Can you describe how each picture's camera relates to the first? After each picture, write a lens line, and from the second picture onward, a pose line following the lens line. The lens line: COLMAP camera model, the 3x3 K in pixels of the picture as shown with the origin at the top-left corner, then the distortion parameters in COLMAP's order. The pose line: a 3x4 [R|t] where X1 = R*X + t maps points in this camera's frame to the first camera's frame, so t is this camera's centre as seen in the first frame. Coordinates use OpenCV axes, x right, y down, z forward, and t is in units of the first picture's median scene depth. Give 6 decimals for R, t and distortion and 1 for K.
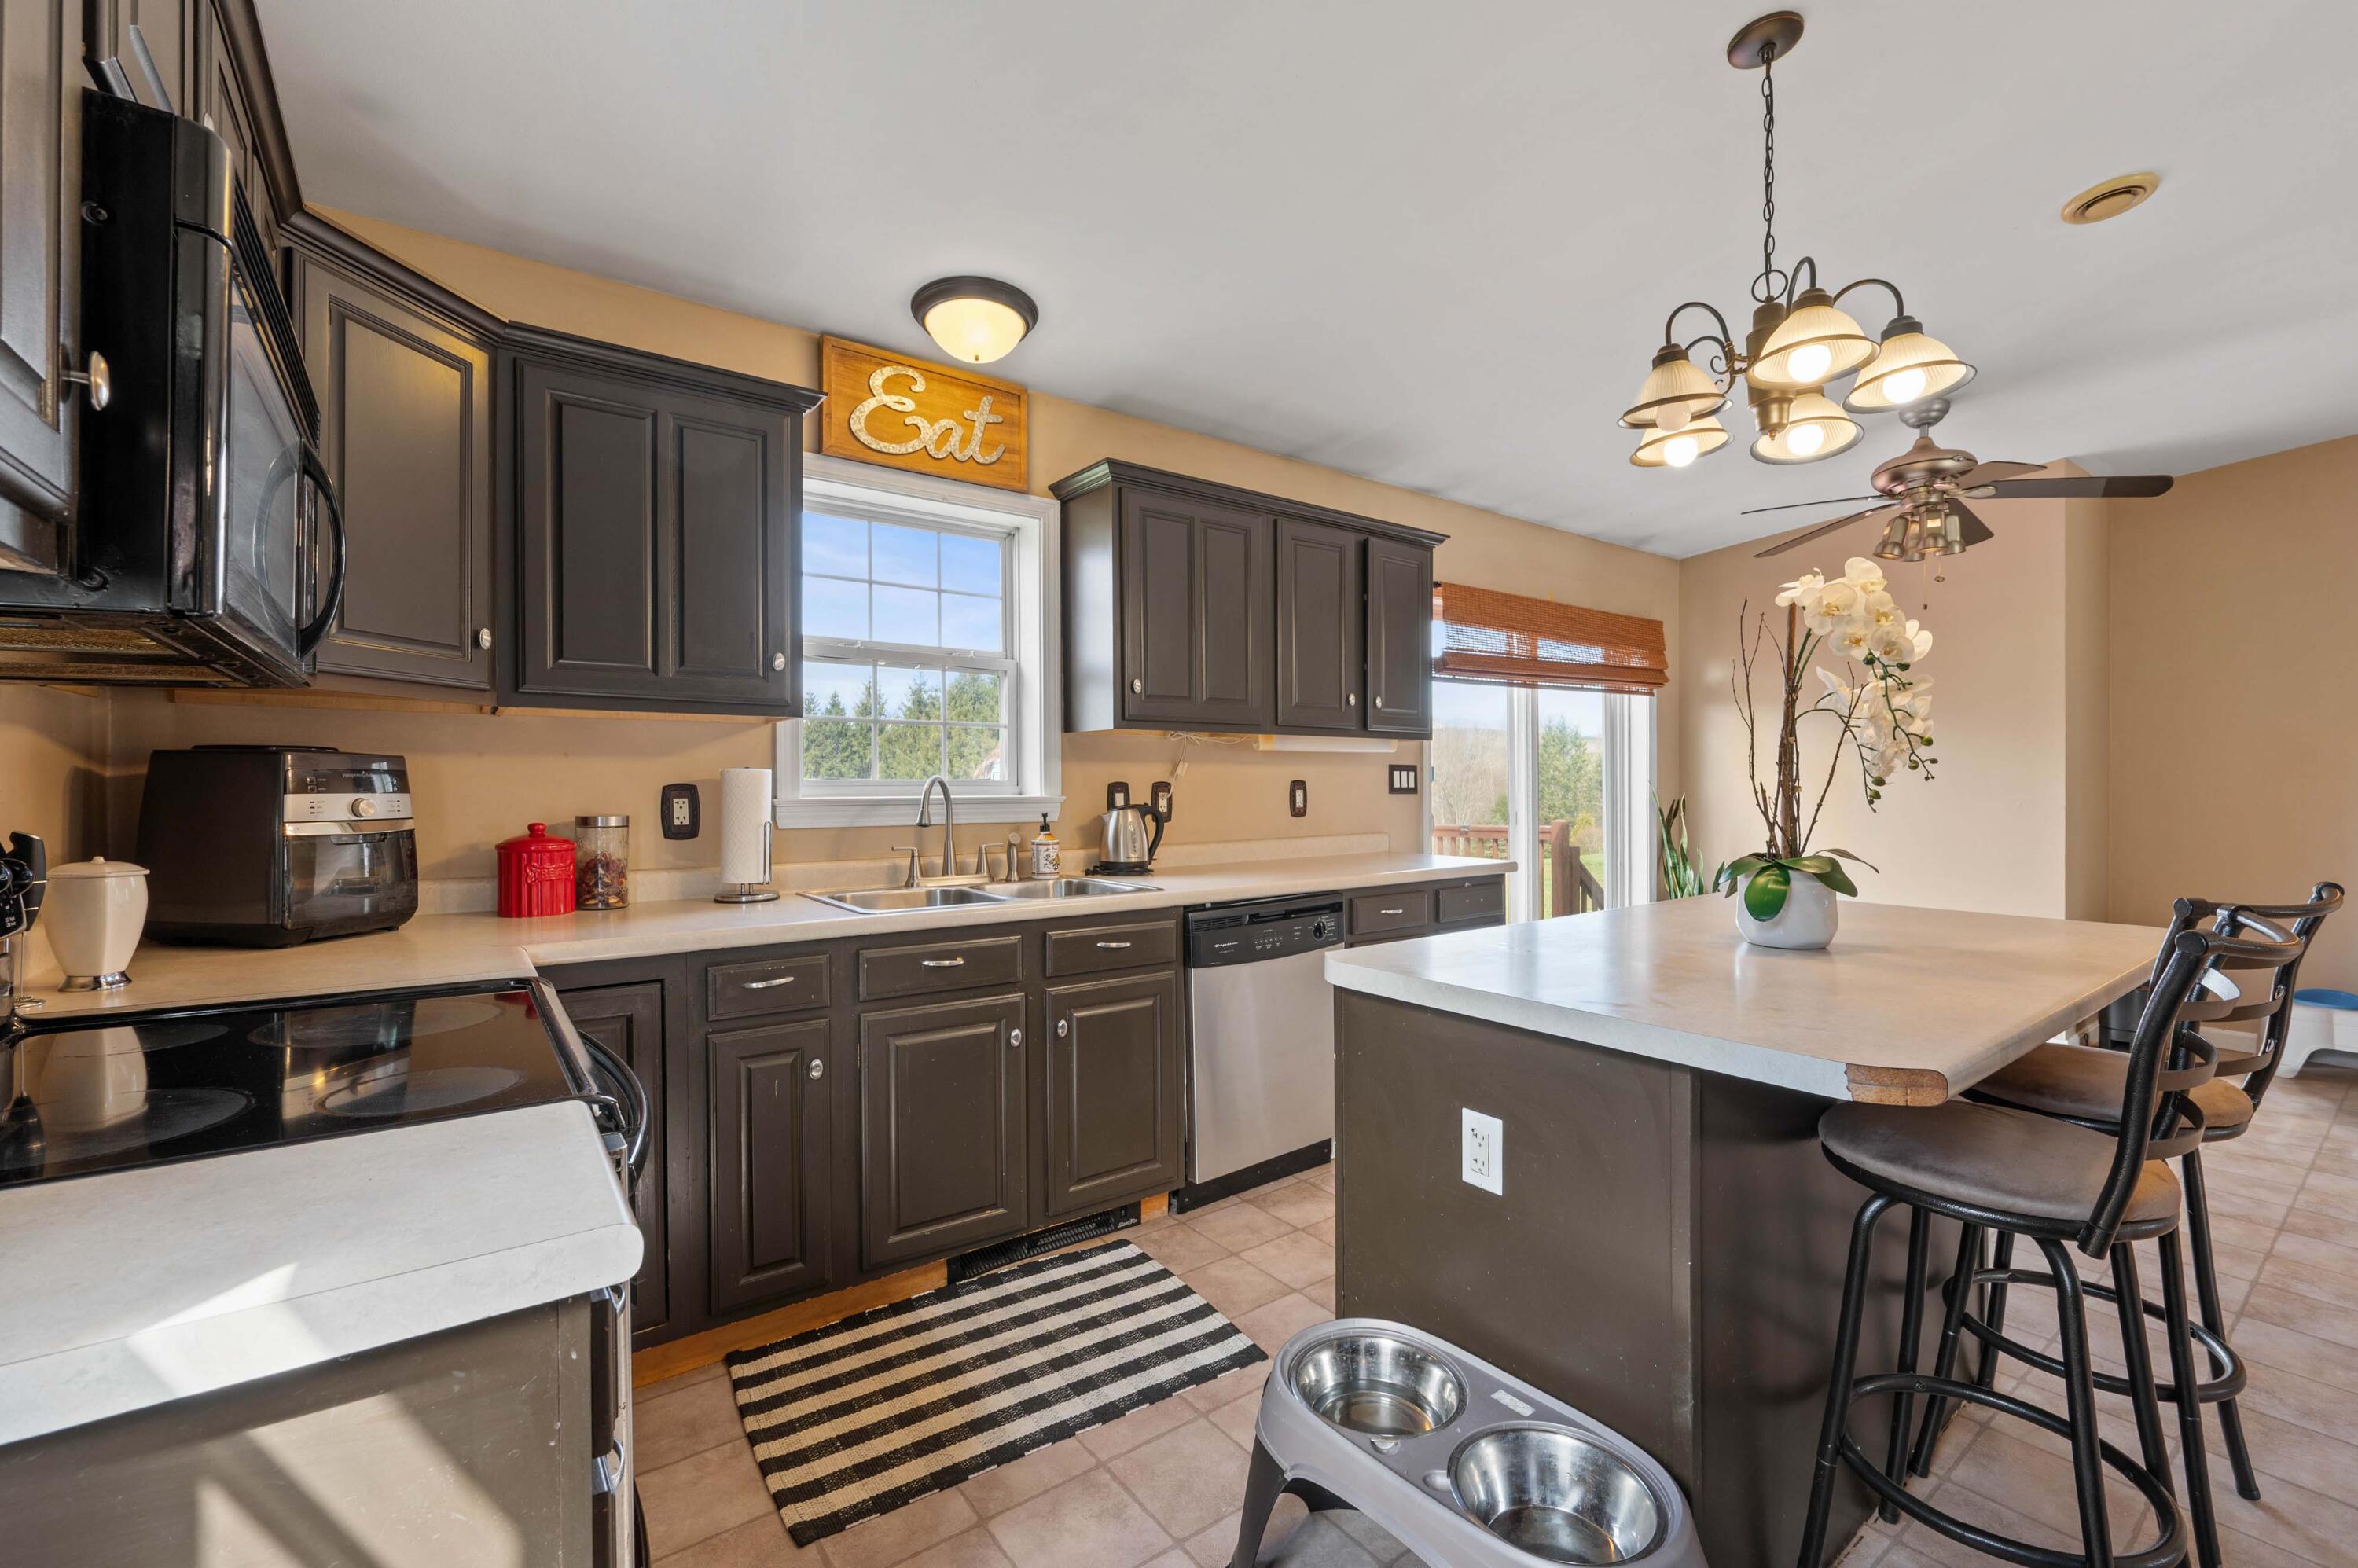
lens RADIAL K [[983.9, 0, 1181.7], [0, 983.9, 763.3], [0, 0, 1]] dist [-0.001285, -0.000117]
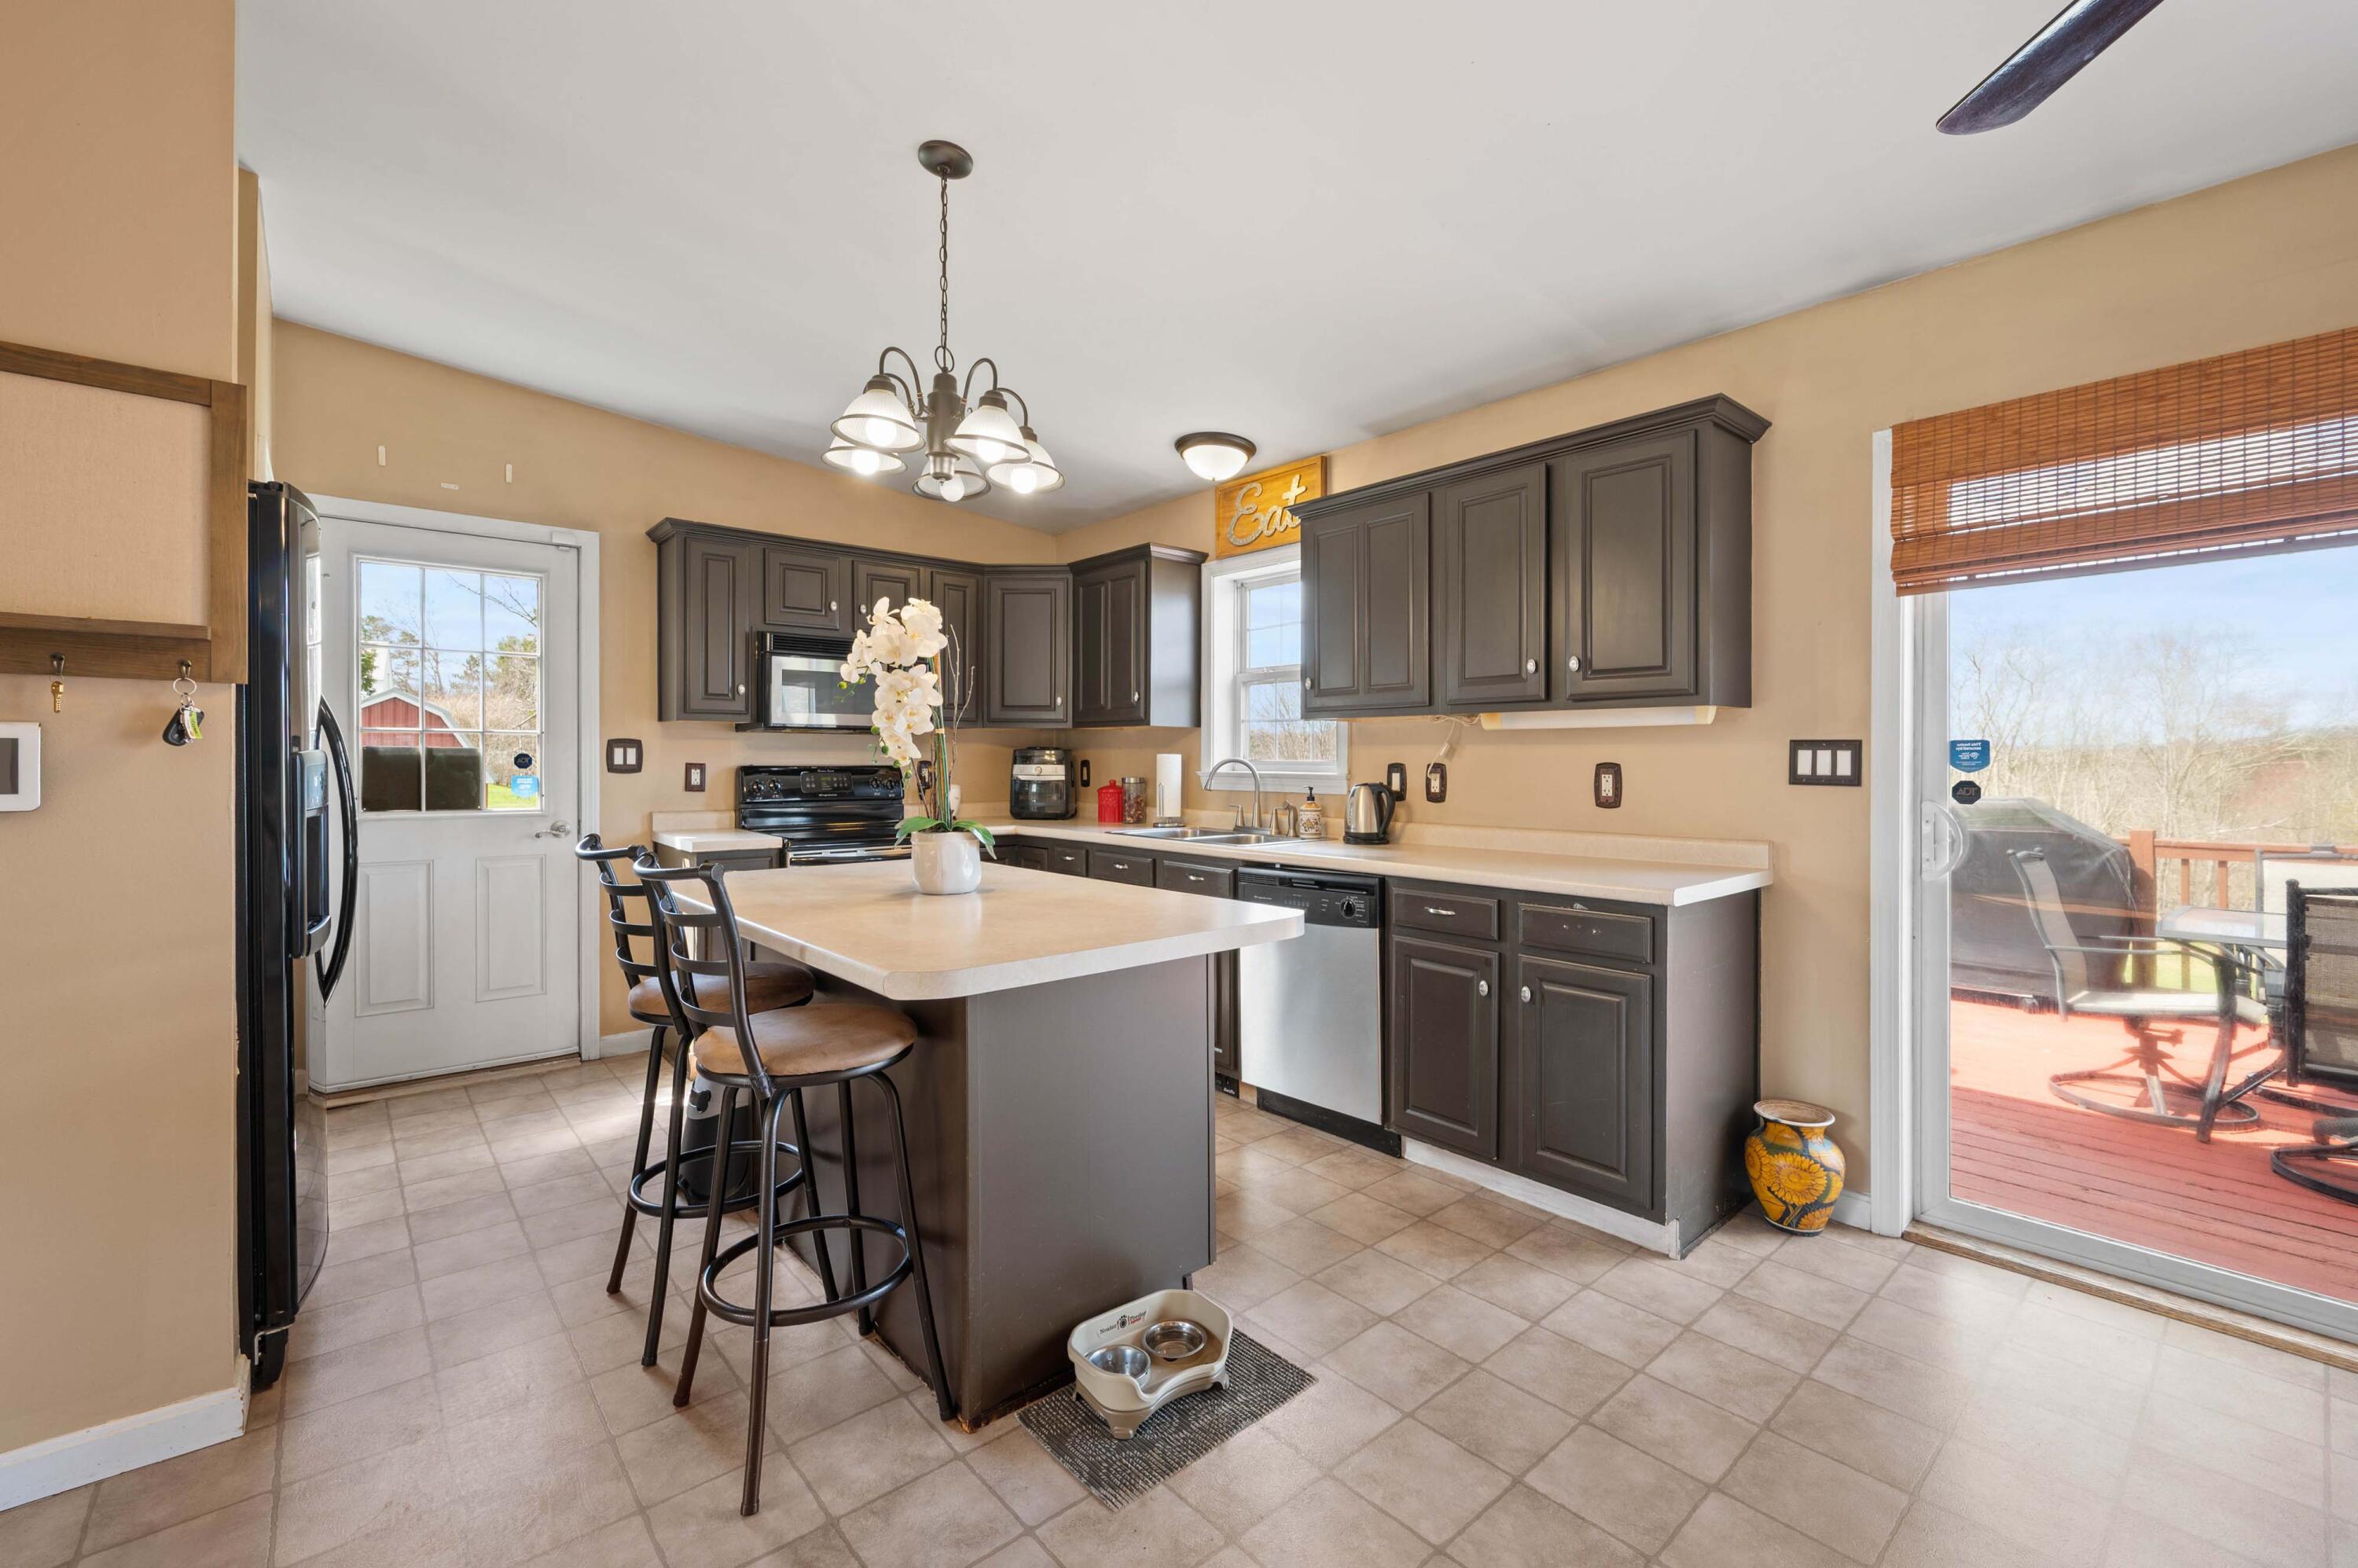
lens RADIAL K [[983.9, 0, 1232.1], [0, 983.9, 751.1], [0, 0, 1]] dist [-0.001285, -0.000117]
pose [[0.107986, -0.007000, -0.994128, 0.960422], [0.013613, 0.999892, -0.005562, 0.008351], [0.994059, -0.012932, 0.108070, 0.647668]]
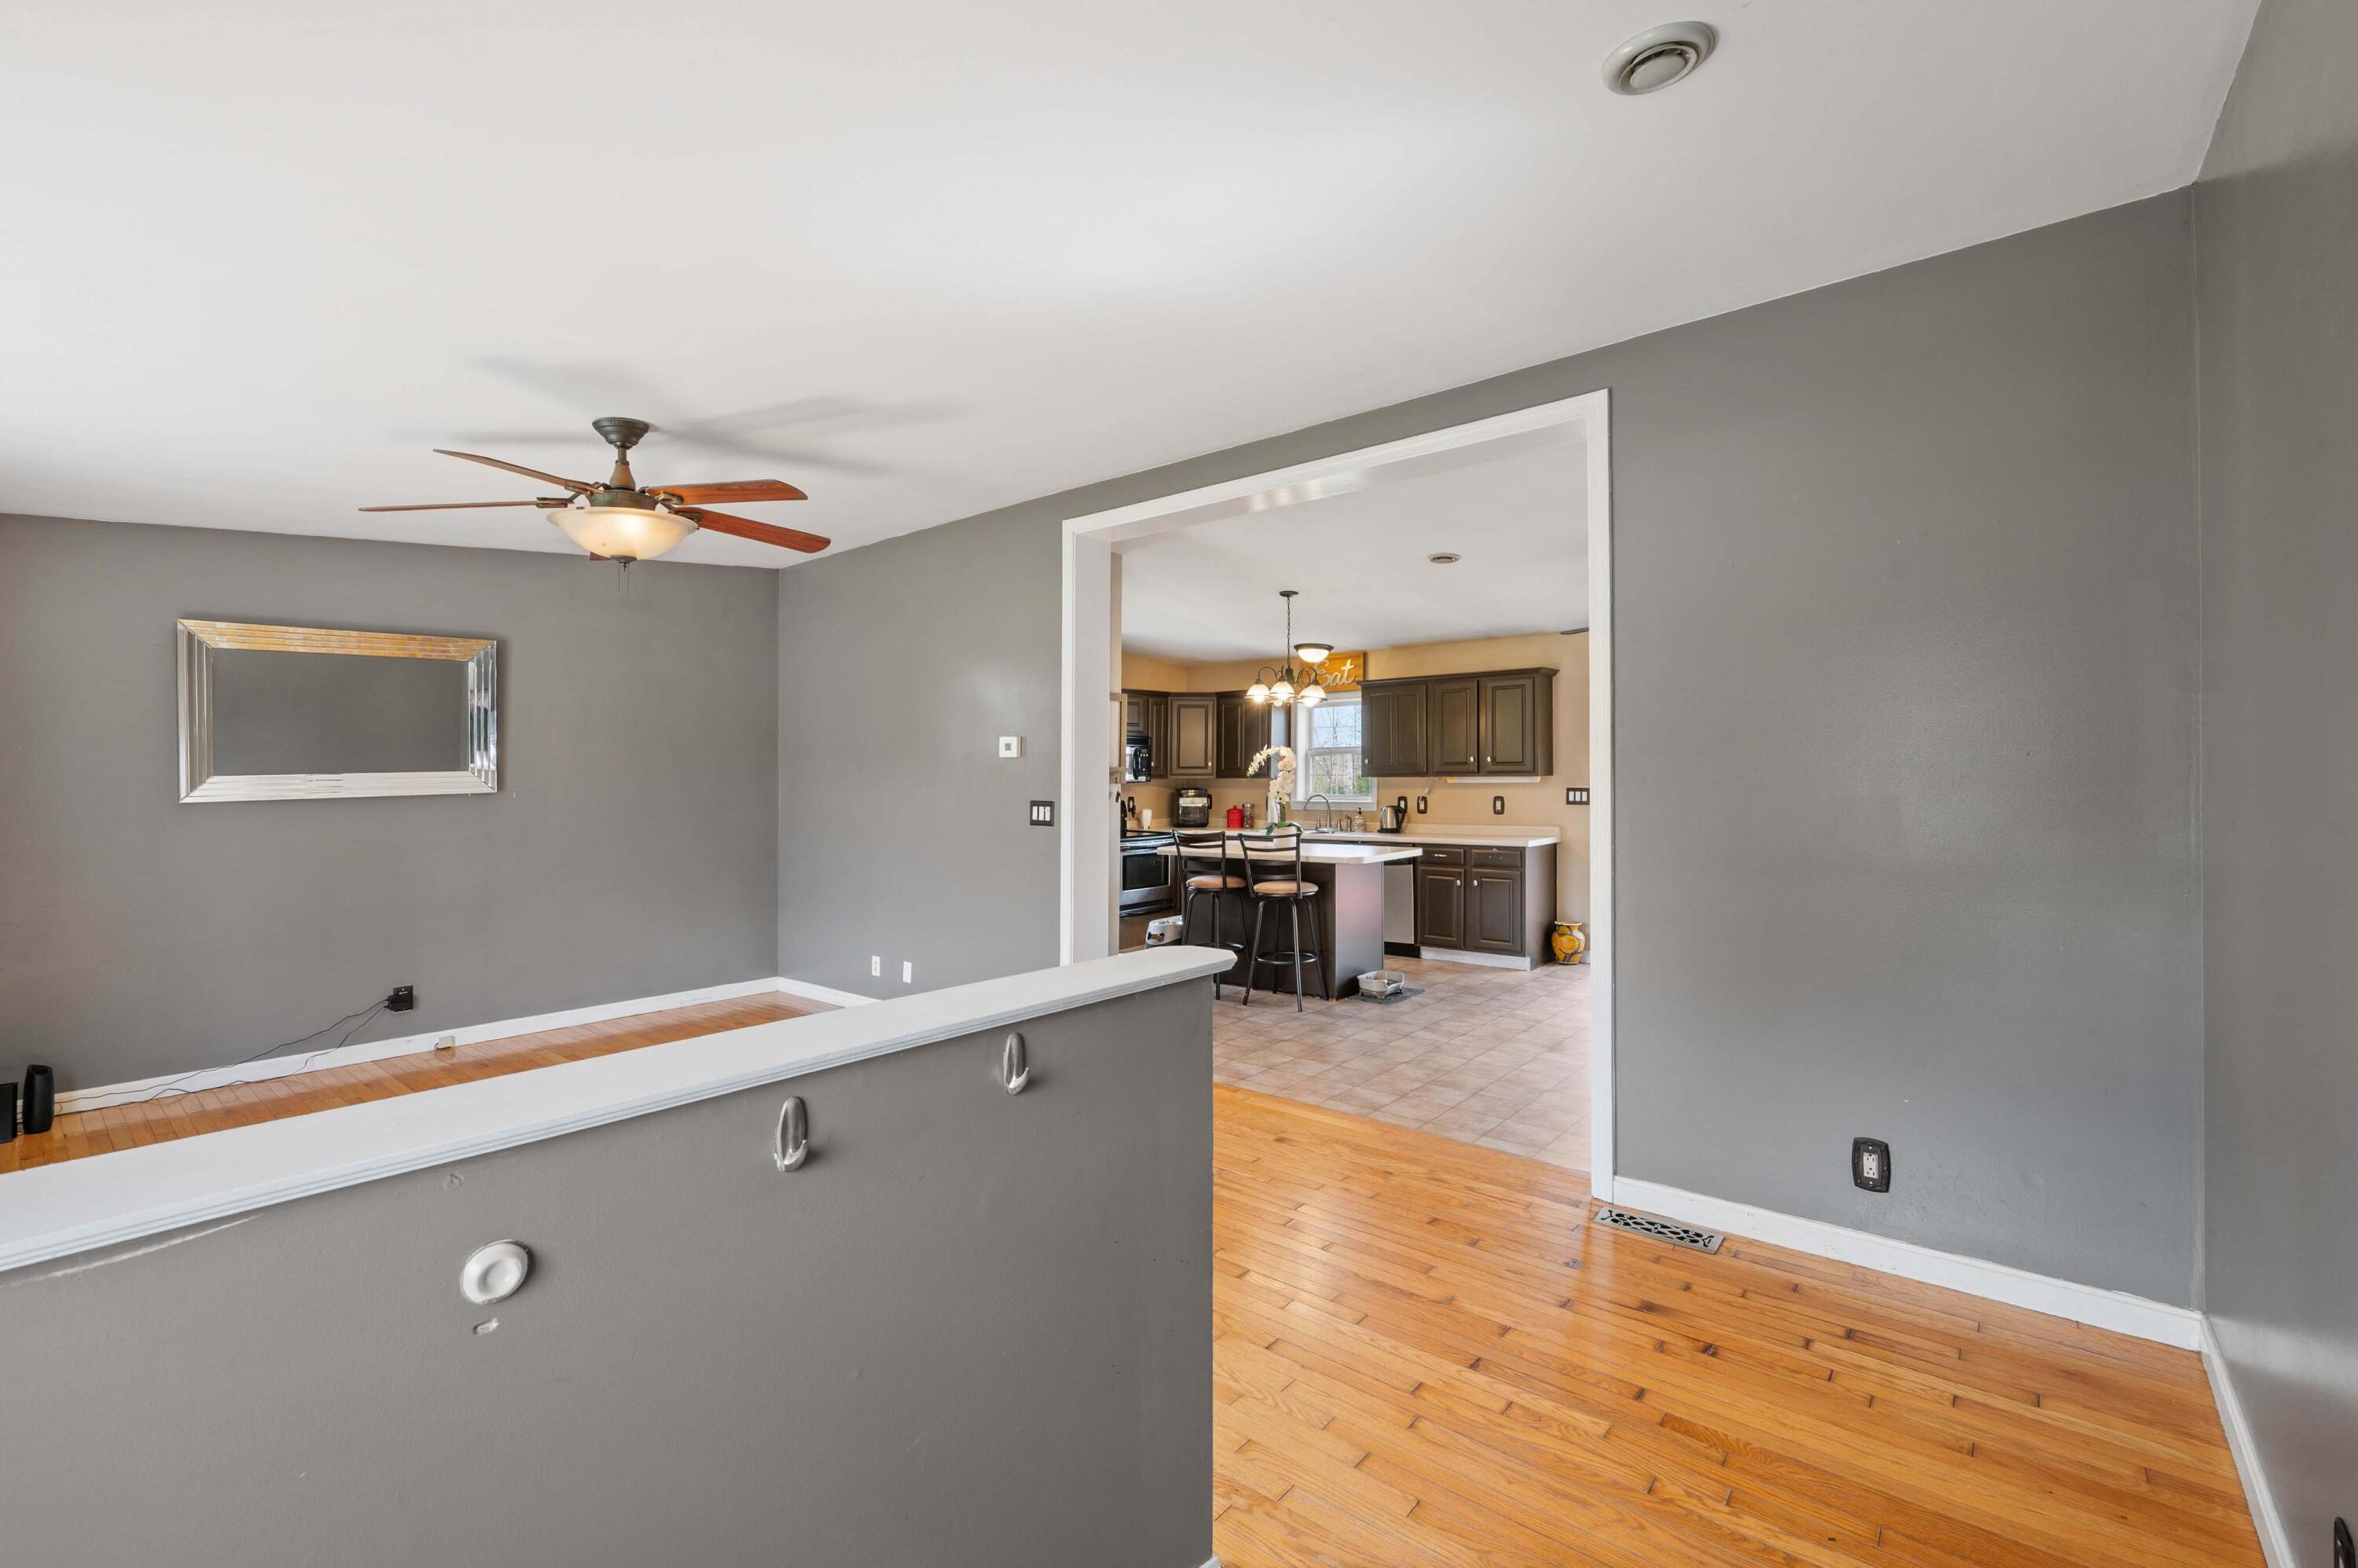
lens RADIAL K [[983.9, 0, 1194.6], [0, 983.9, 749.8], [0, 0, 1]] dist [-0.001285, -0.000117]
pose [[0.242069, -0.031440, -0.969750, 2.069049], [0.022183, 0.999393, -0.026863, -0.040714], [0.970006, -0.015009, 0.242619, -0.099550]]
